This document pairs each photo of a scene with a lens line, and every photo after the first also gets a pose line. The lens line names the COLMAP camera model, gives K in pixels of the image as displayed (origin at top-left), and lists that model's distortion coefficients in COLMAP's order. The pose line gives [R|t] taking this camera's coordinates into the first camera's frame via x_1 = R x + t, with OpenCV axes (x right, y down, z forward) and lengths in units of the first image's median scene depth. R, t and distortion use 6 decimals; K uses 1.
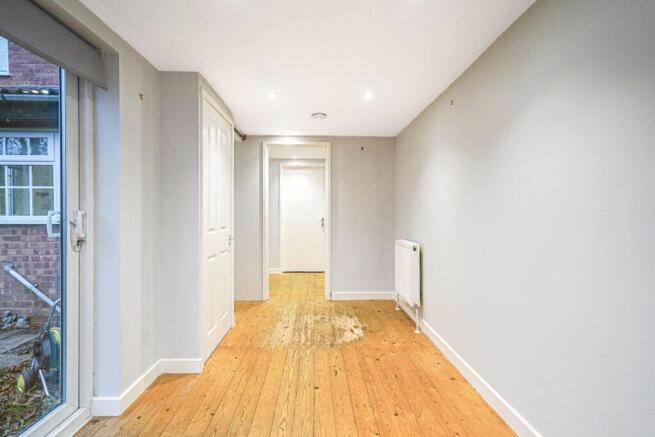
lens RADIAL K [[309.7, 0, 327.2], [0, 309.7, 216.4], [0, 0, 1]] dist [0.005629, 0.000913]
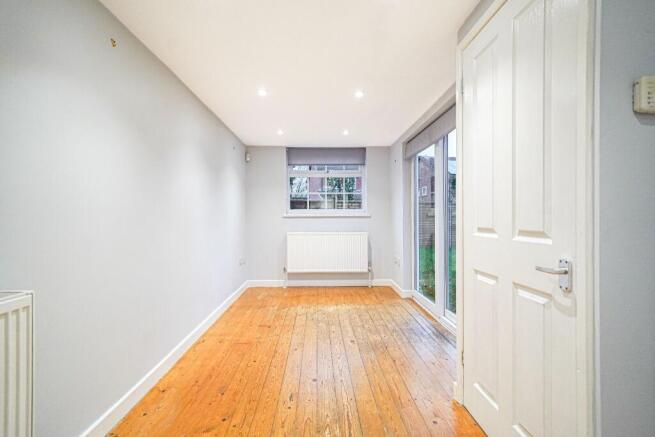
lens RADIAL K [[309.7, 0, 327.2], [0, 309.7, 216.5], [0, 0, 1]] dist [0.005629, 0.000913]
pose [[-0.999992, 0.000185, 0.003889, -0.078070], [0.000217, 0.999967, 0.008152, 0.011384], [-0.003888, 0.008153, -0.999959, 1.992498]]
